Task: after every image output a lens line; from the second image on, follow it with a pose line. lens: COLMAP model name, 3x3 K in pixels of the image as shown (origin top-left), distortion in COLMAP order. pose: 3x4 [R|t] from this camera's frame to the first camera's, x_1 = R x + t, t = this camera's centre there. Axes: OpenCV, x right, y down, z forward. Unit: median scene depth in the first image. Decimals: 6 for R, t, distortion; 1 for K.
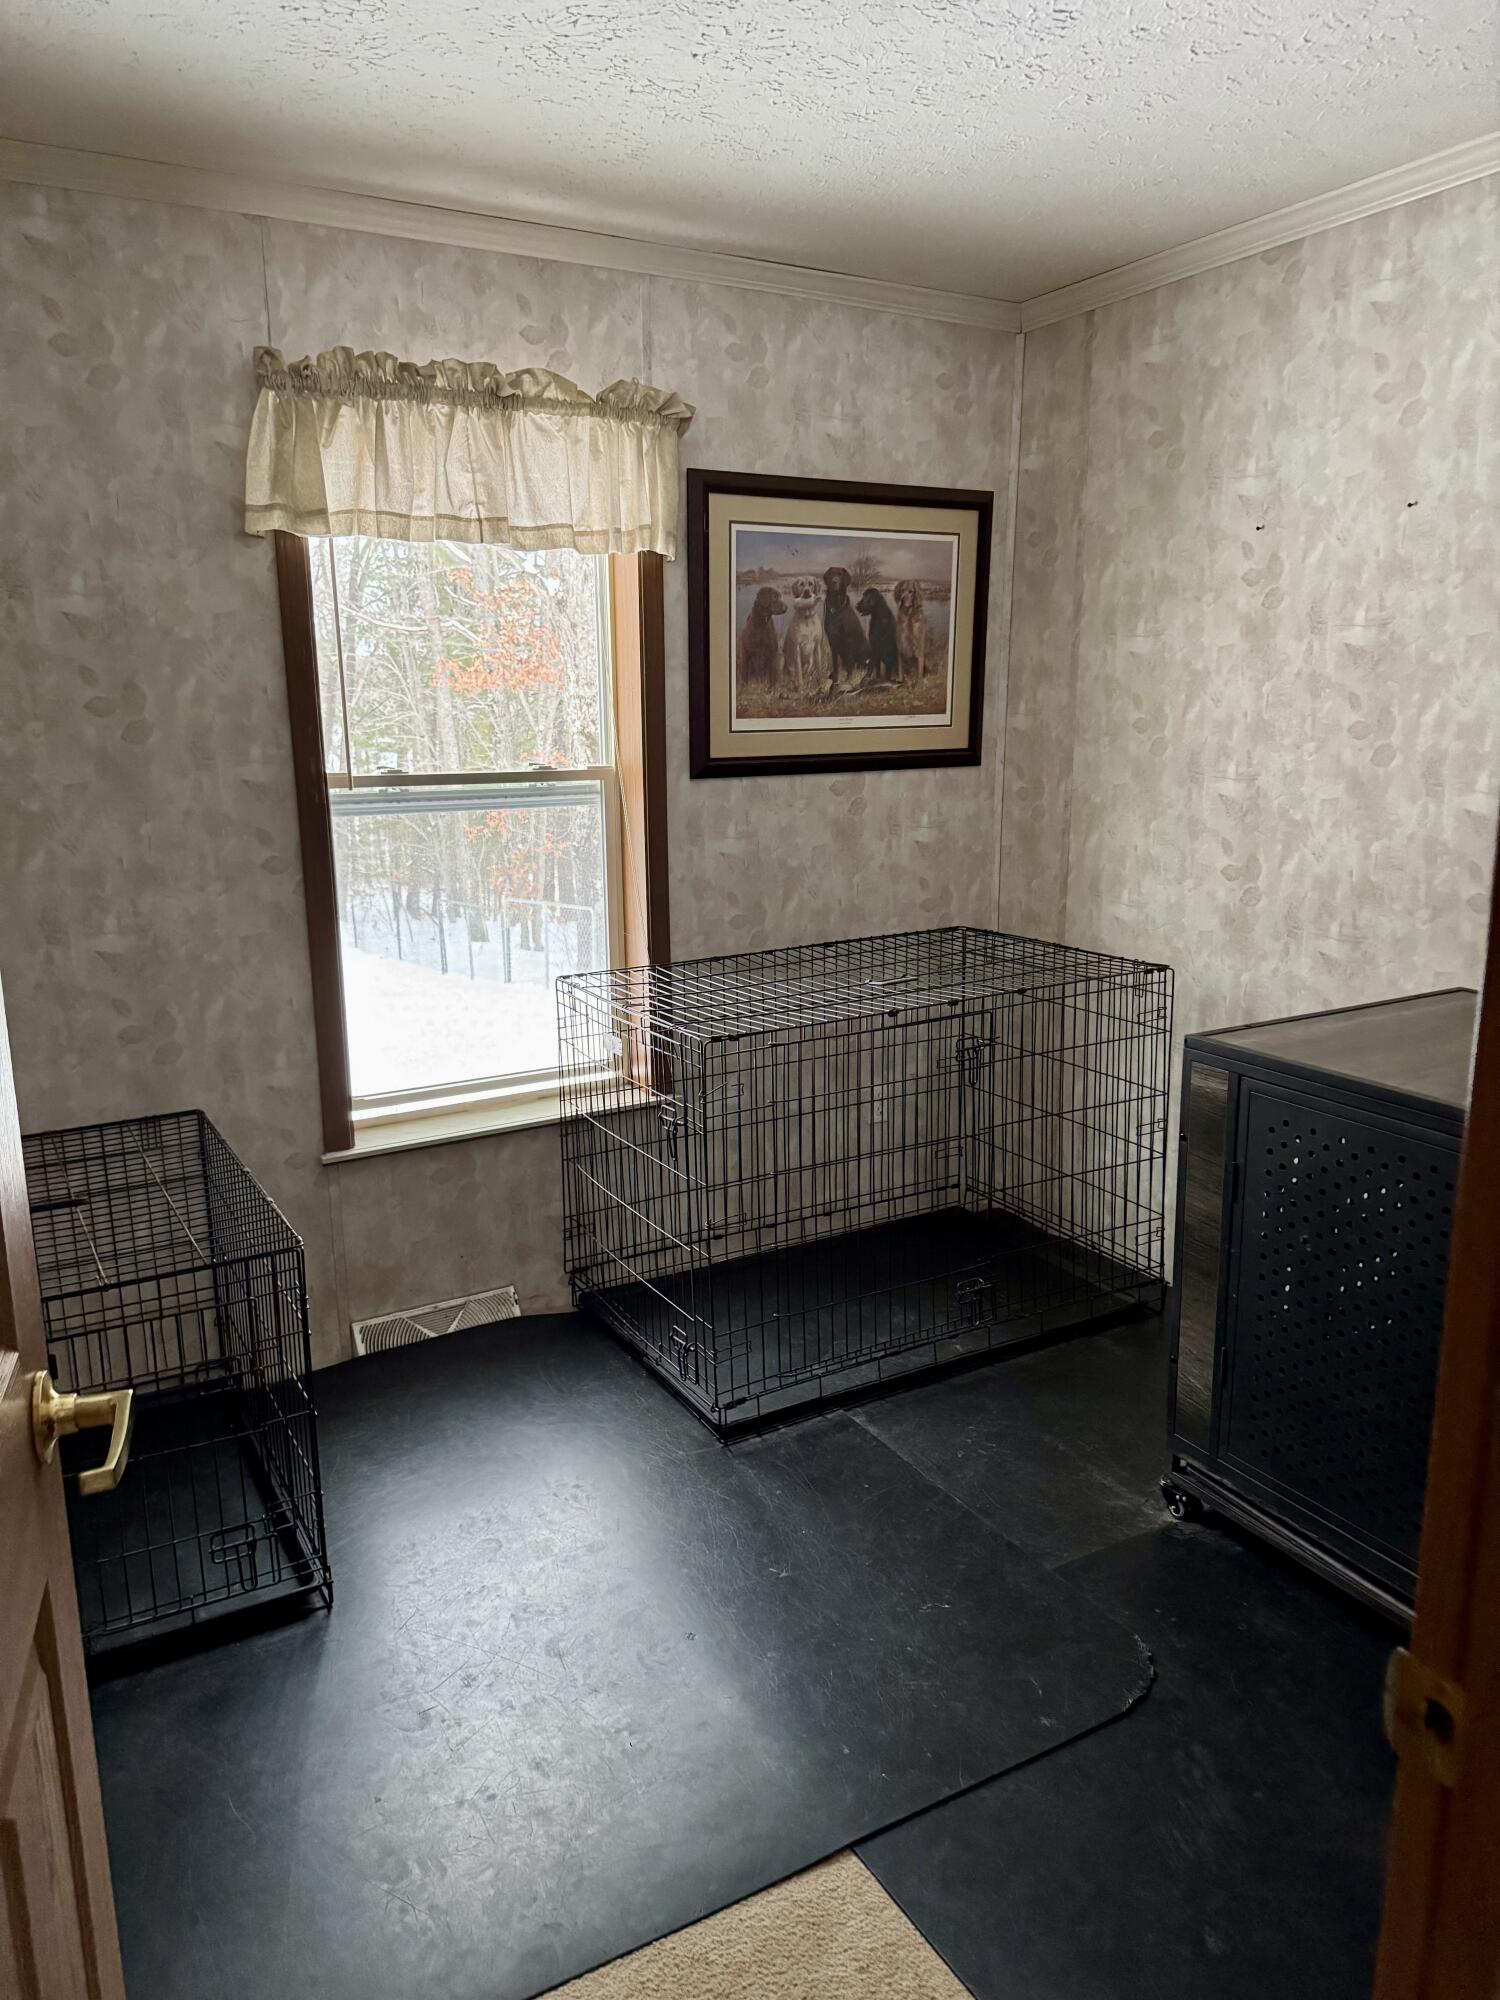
lens RADIAL K [[1406.3, 0, 743.2], [0, 1406.3, 997.9], [0, 0, 1]] dist [0.093029, -0.126175]
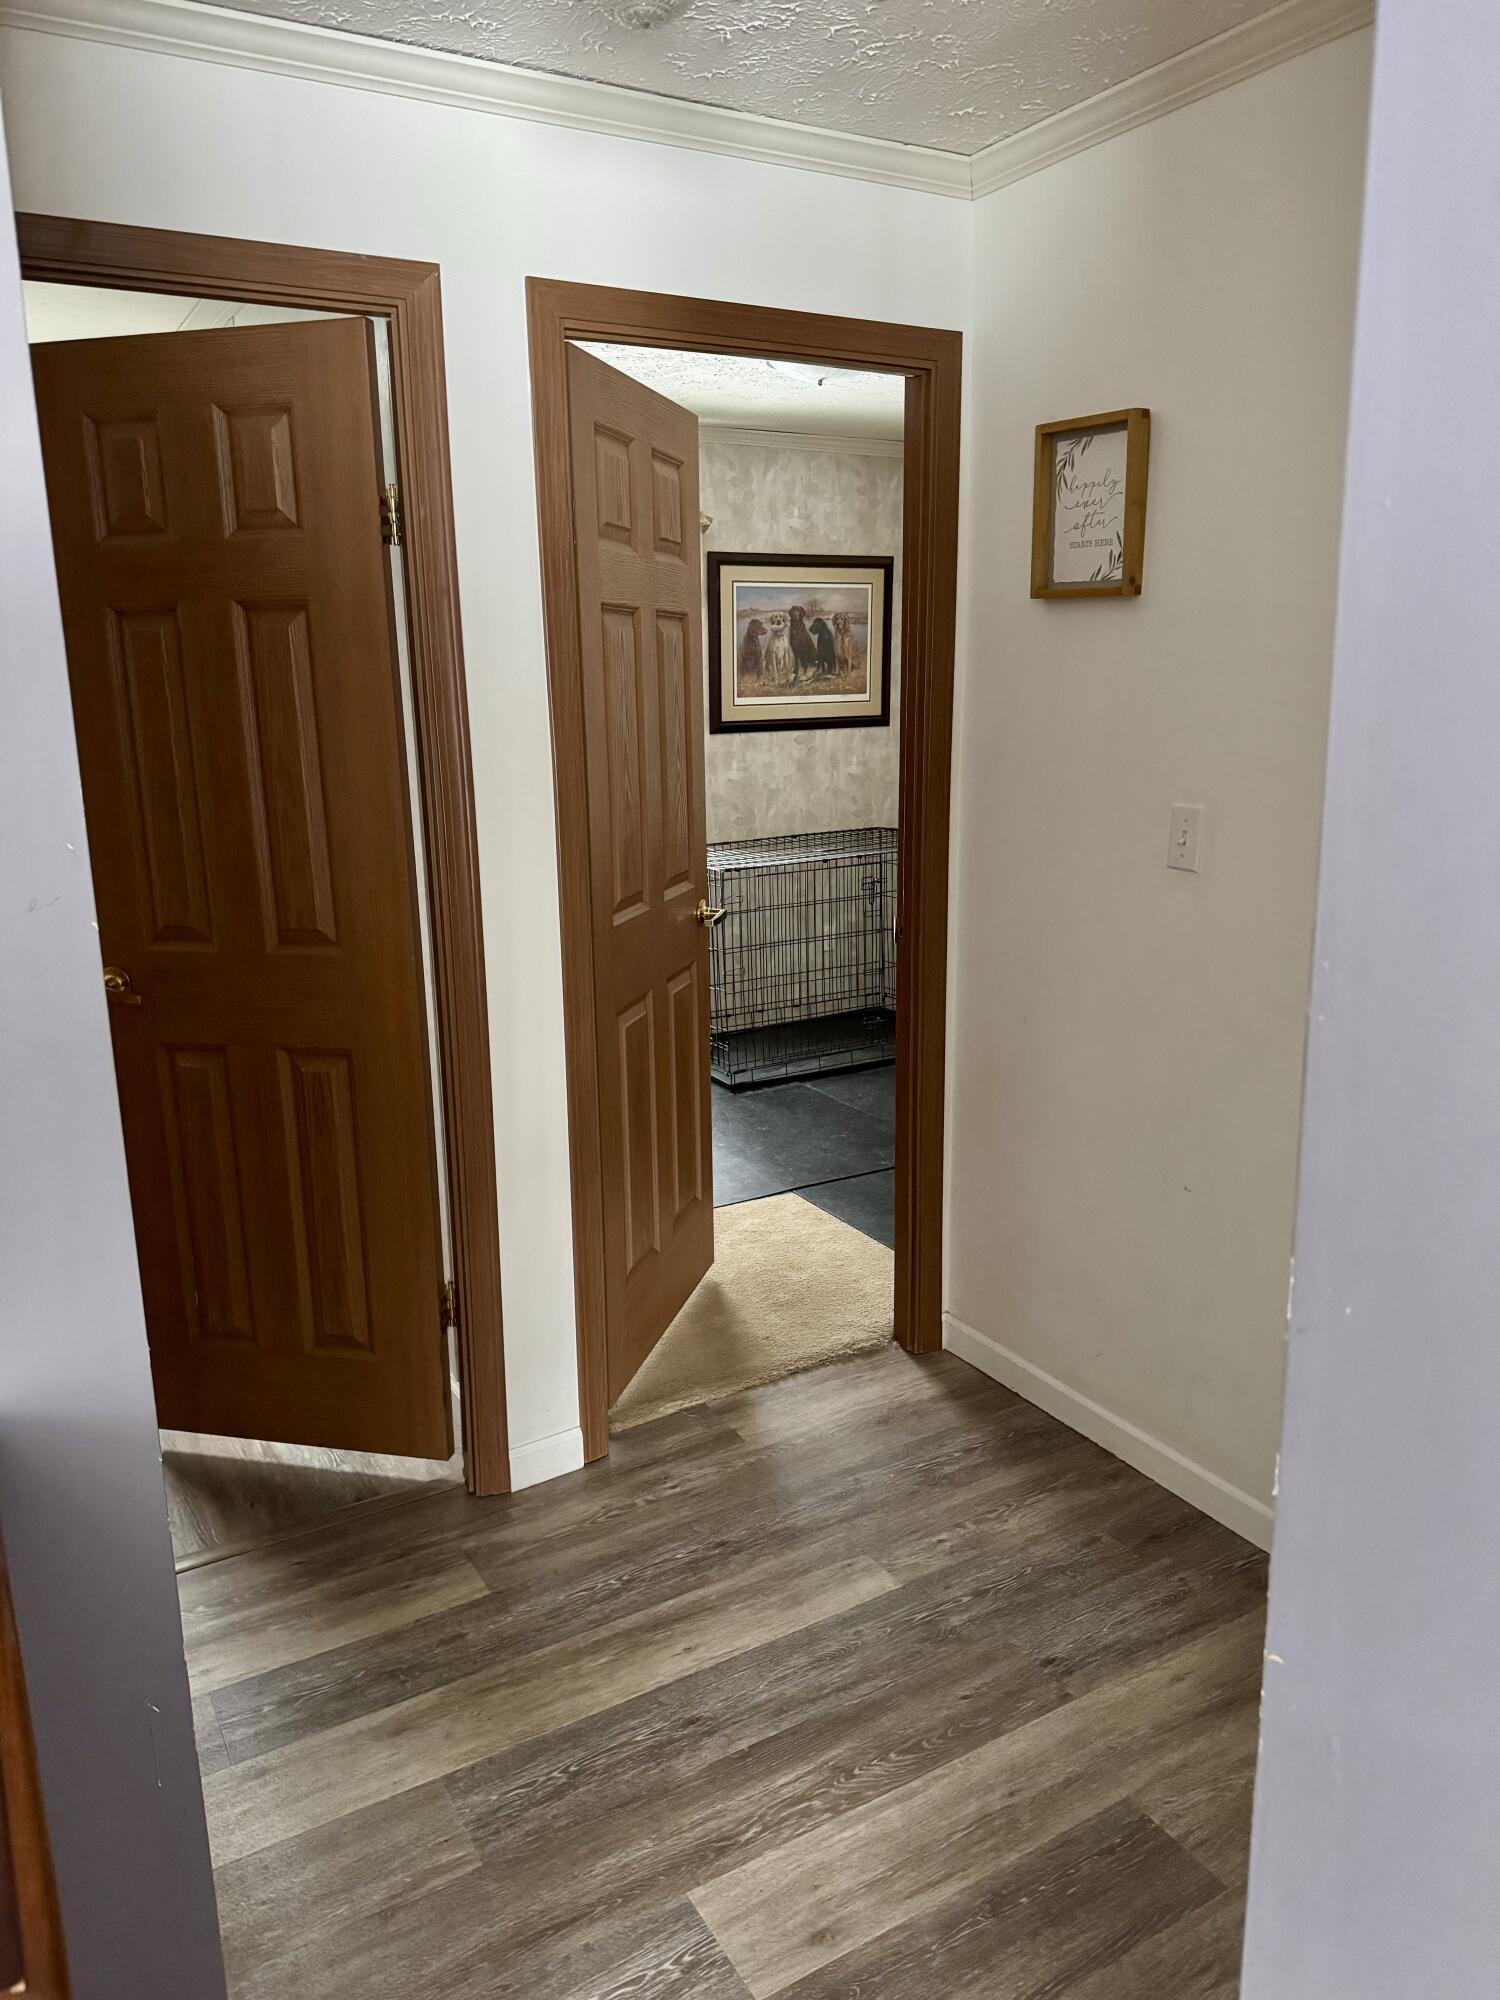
lens RADIAL K [[1406.3, 0, 746.3], [0, 1406.3, 1007.1], [0, 0, 1]] dist [0.093029, -0.126175]
pose [[0.999972, -0.007209, 0.002131, -0.000209], [0.007151, 0.999643, 0.025760, 0.122622], [-0.002316, -0.025744, 0.999666, -0.666305]]
